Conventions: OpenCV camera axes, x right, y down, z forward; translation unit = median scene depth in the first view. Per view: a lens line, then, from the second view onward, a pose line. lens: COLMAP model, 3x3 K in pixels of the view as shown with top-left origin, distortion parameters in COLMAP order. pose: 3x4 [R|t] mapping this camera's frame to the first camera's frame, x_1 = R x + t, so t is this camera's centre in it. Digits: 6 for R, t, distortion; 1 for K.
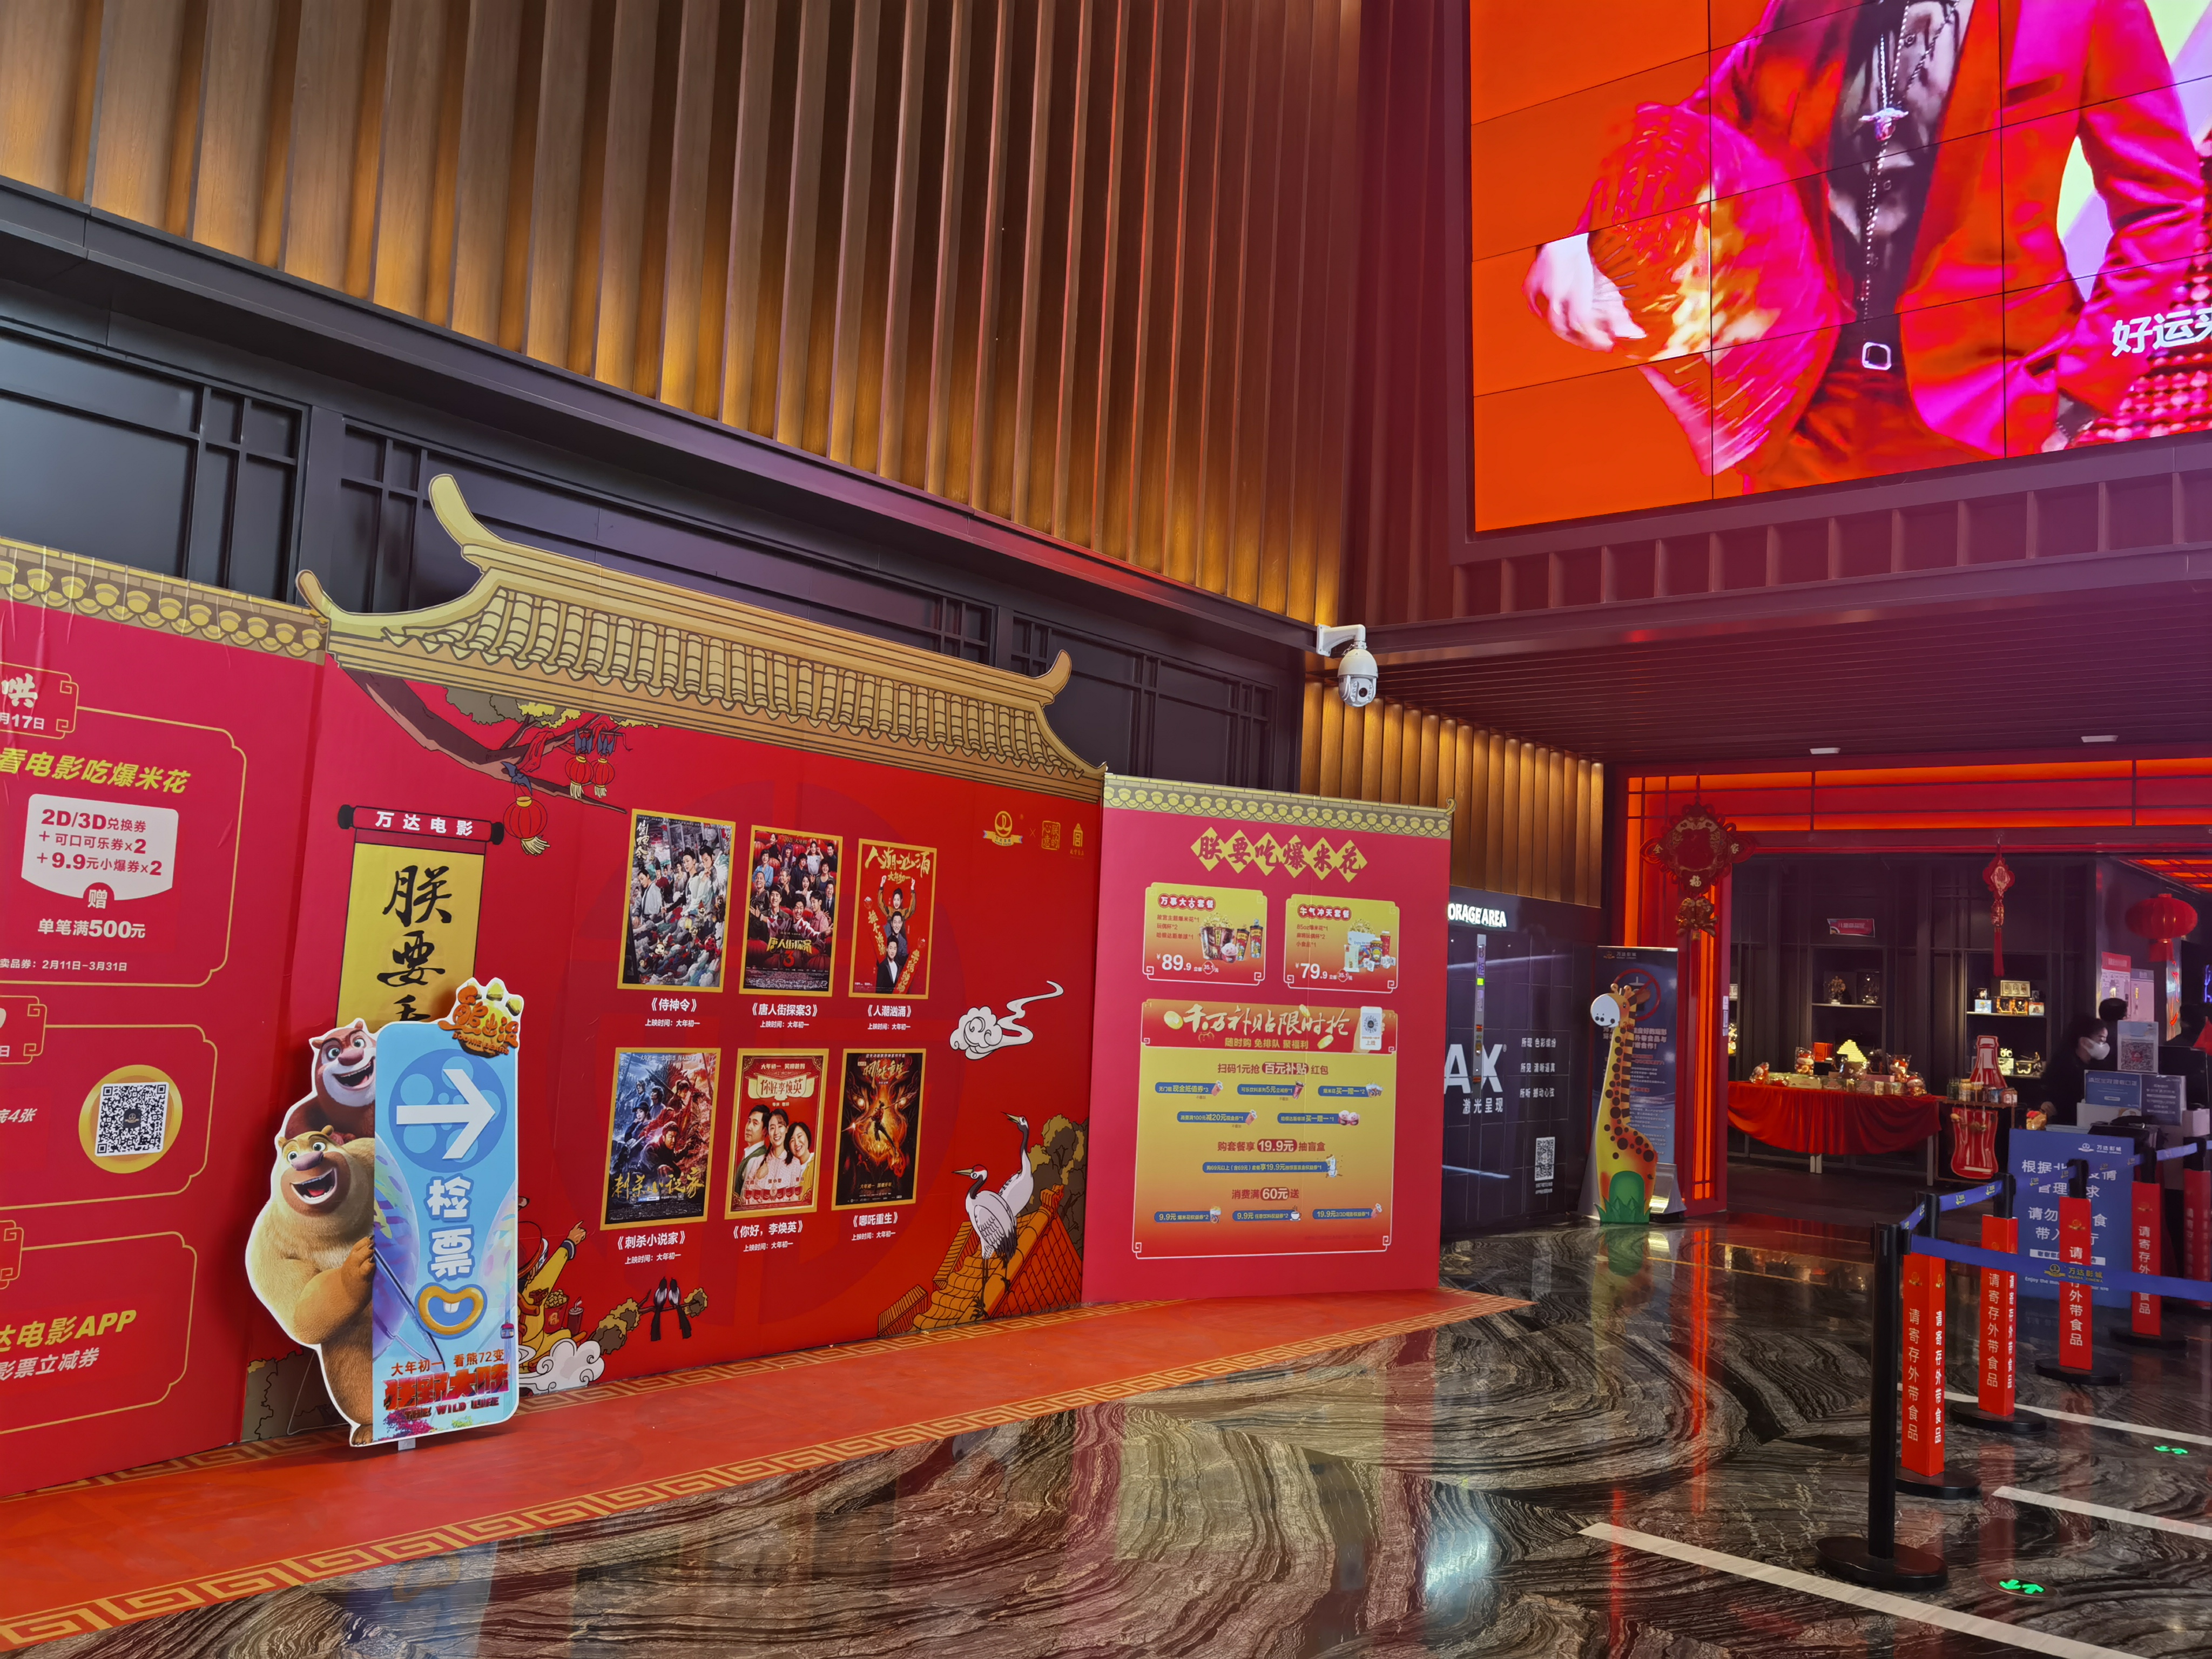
lens RADIAL K [[1753.0, 0, 1106.0], [0, 1753.0, 829.5], [0, 0, 1]] dist [0.000272, 0.002425]
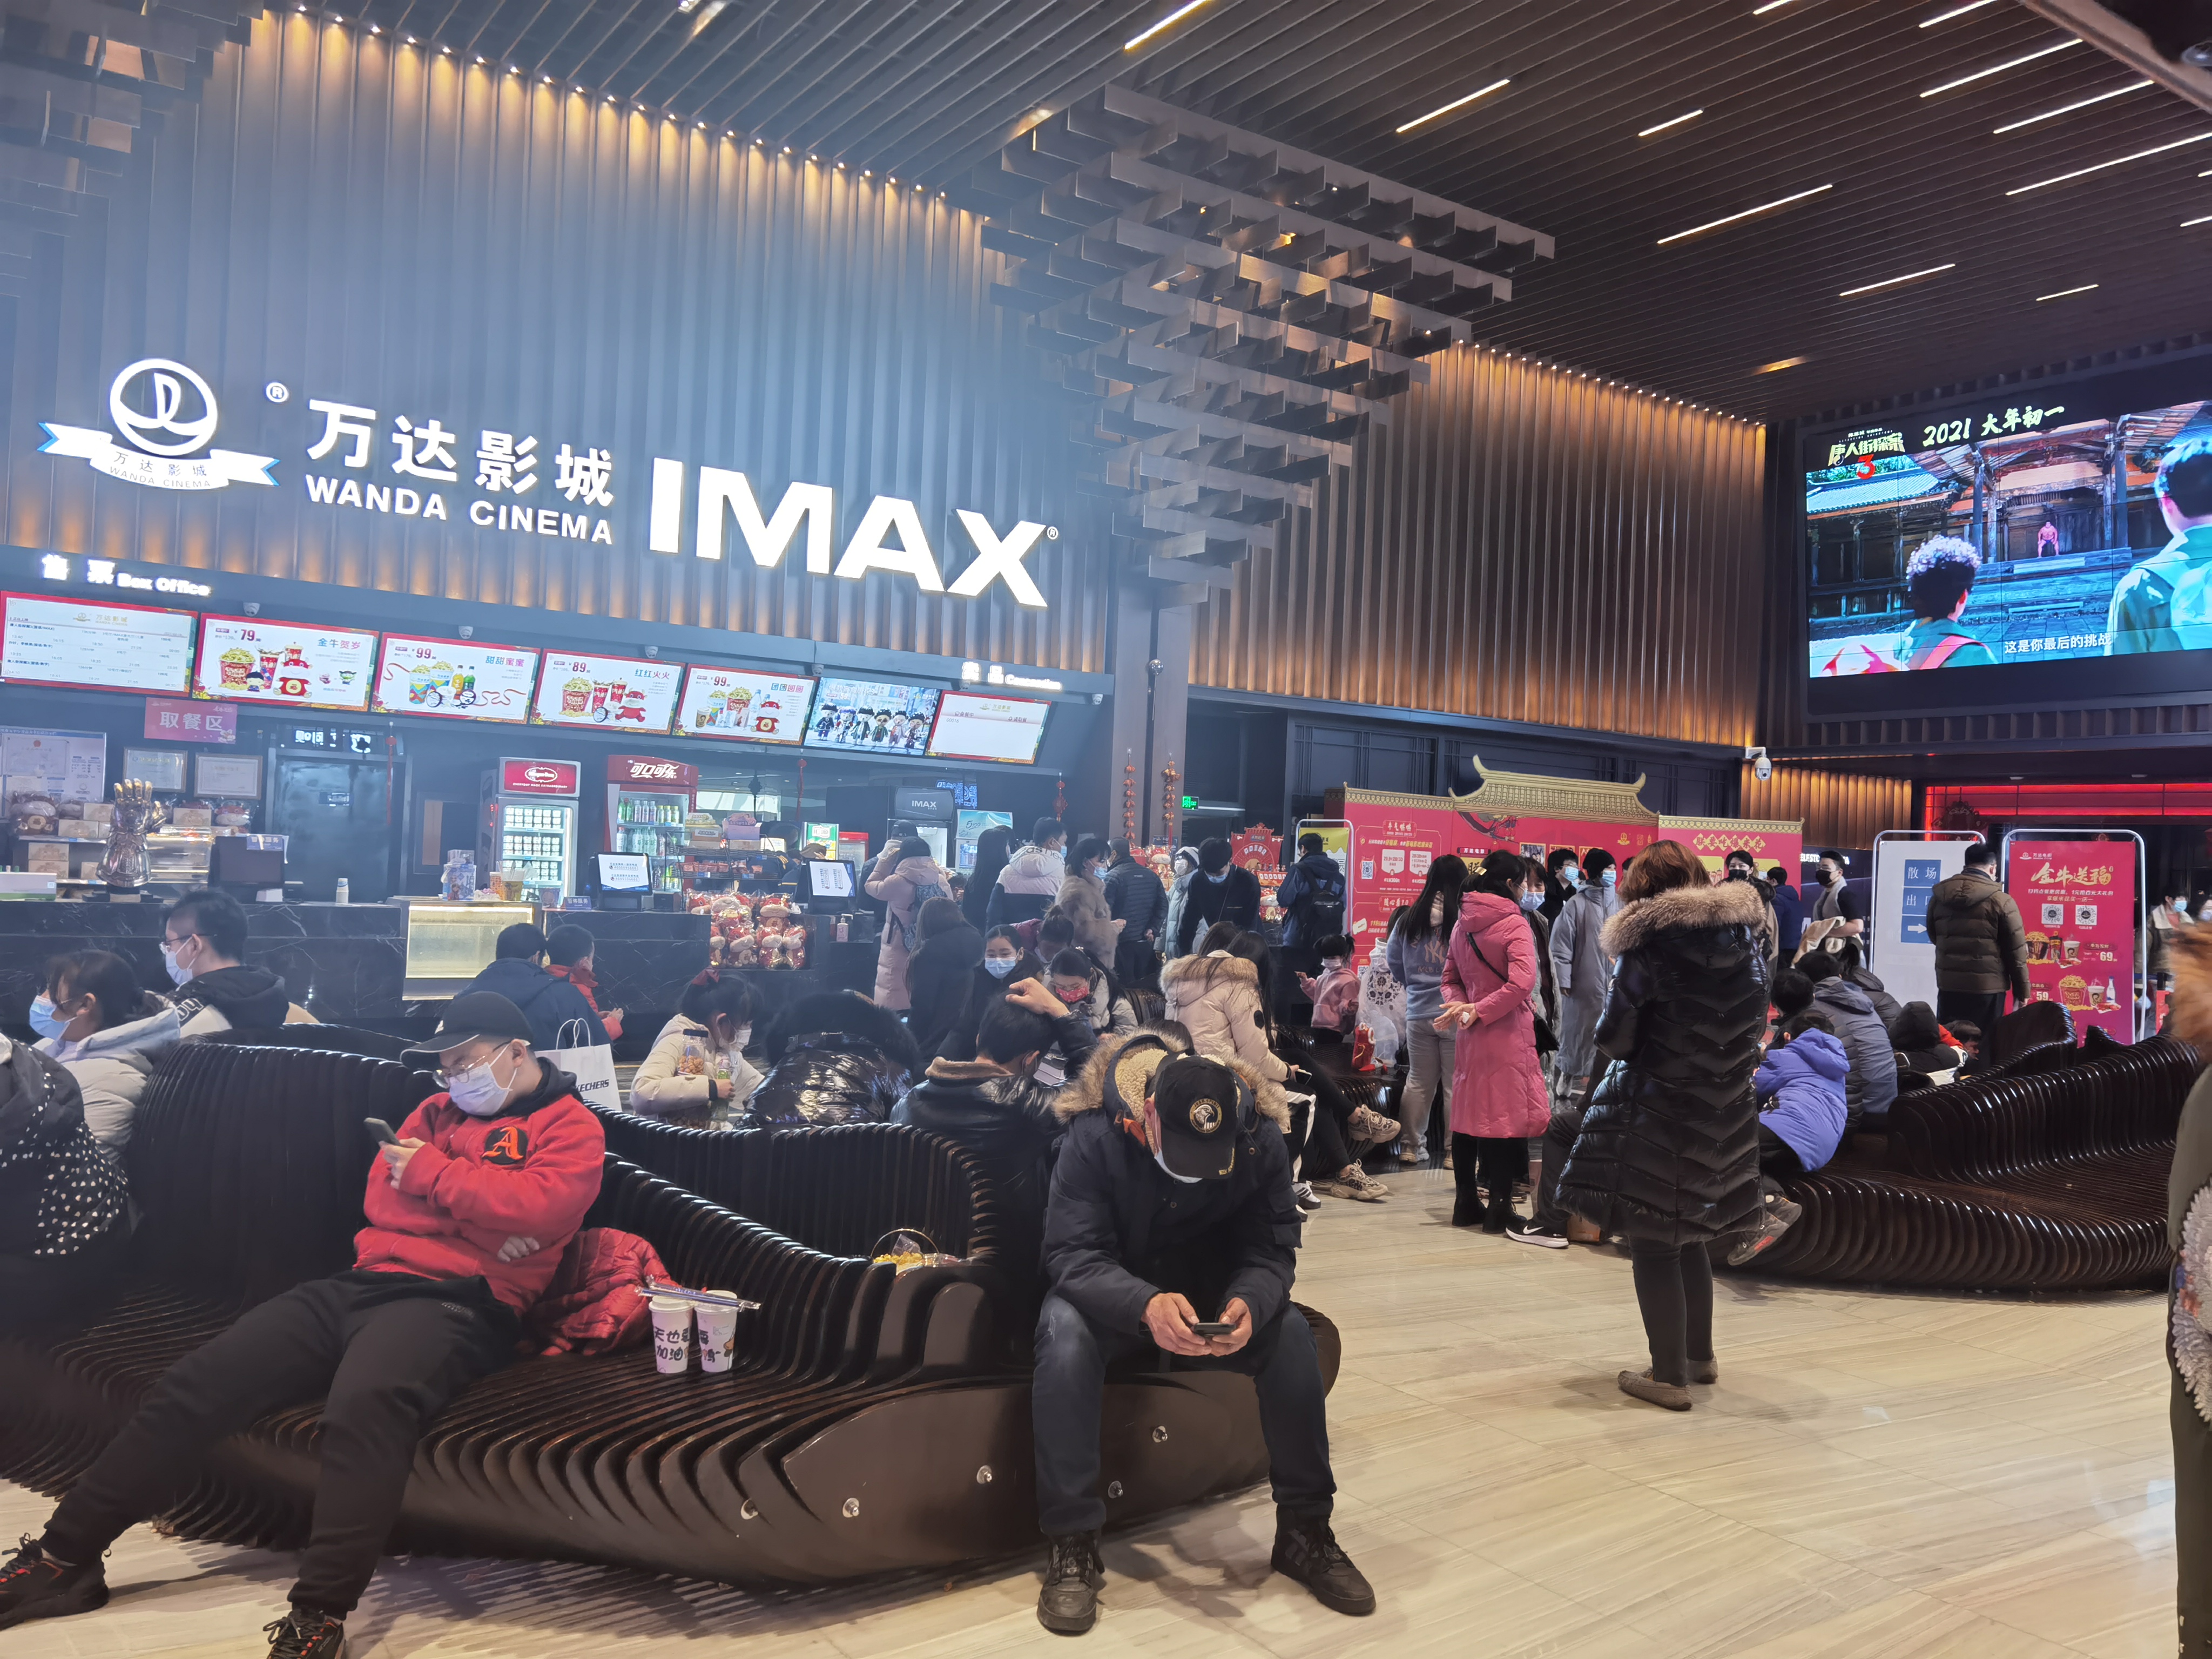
lens RADIAL K [[1753.0, 0, 1106.0], [0, 1753.0, 829.5], [0, 0, 1]] dist [0.000272, 0.002425]
pose [[0.961414, -0.016973, -0.274581, -0.074133], [0.030793, 0.998462, 0.046099, -0.151498], [0.273376, -0.052775, 0.960458, -1.731273]]
